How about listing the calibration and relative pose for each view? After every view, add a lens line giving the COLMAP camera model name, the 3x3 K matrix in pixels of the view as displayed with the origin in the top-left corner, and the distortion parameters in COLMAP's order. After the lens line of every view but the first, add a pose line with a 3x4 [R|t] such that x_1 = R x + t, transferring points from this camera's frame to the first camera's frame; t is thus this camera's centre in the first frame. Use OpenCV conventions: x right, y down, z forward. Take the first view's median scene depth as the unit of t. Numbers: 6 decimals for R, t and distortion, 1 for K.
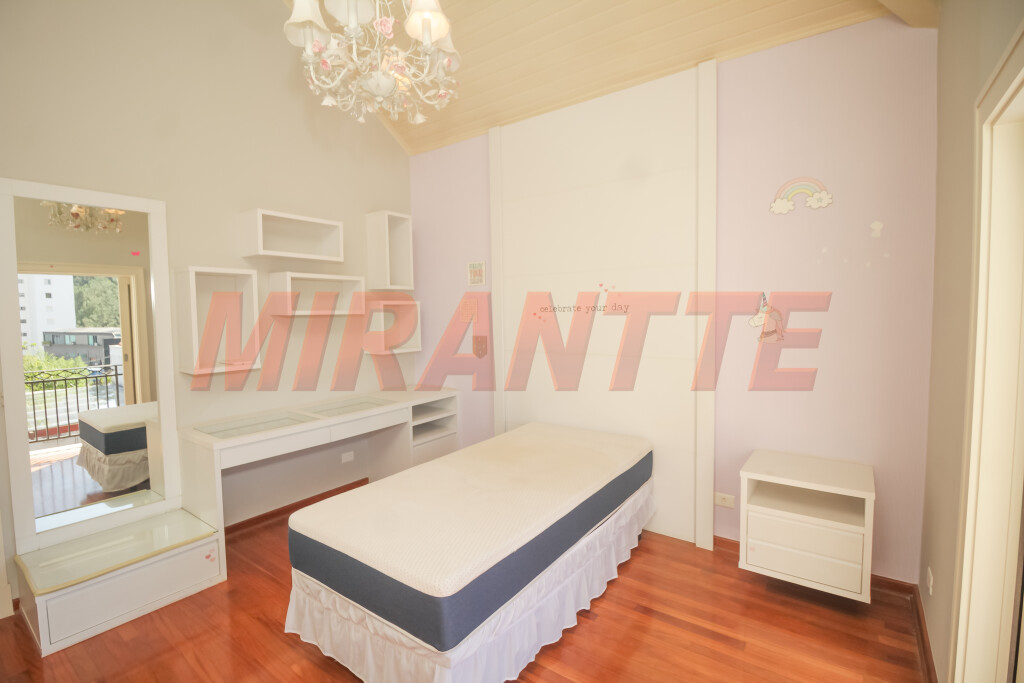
lens RADIAL K [[472.5, 0, 509.5], [0, 472.5, 338.8], [0, 0, 1]] dist [-0.009475, -0.006149]
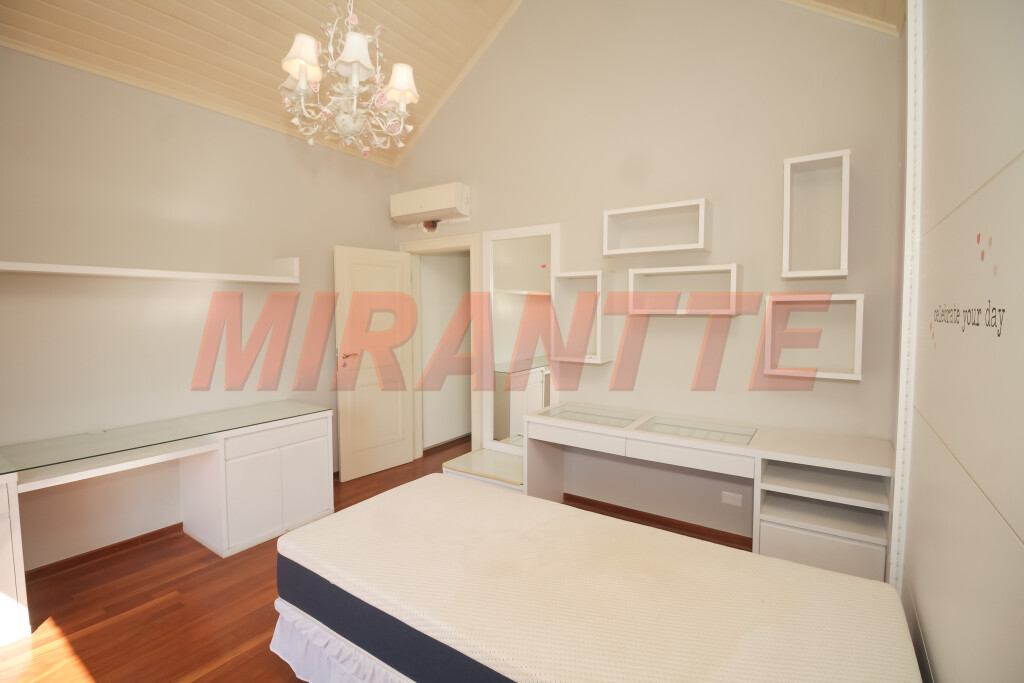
lens RADIAL K [[472.5, 0, 511.0], [0, 472.5, 339.4], [0, 0, 1]] dist [-0.009475, -0.006149]
pose [[0.025160, 0.067761, -0.997384, 0.504948], [-0.065871, 0.995644, 0.065981, -0.047116], [0.997511, 0.064039, 0.029514, 0.752537]]
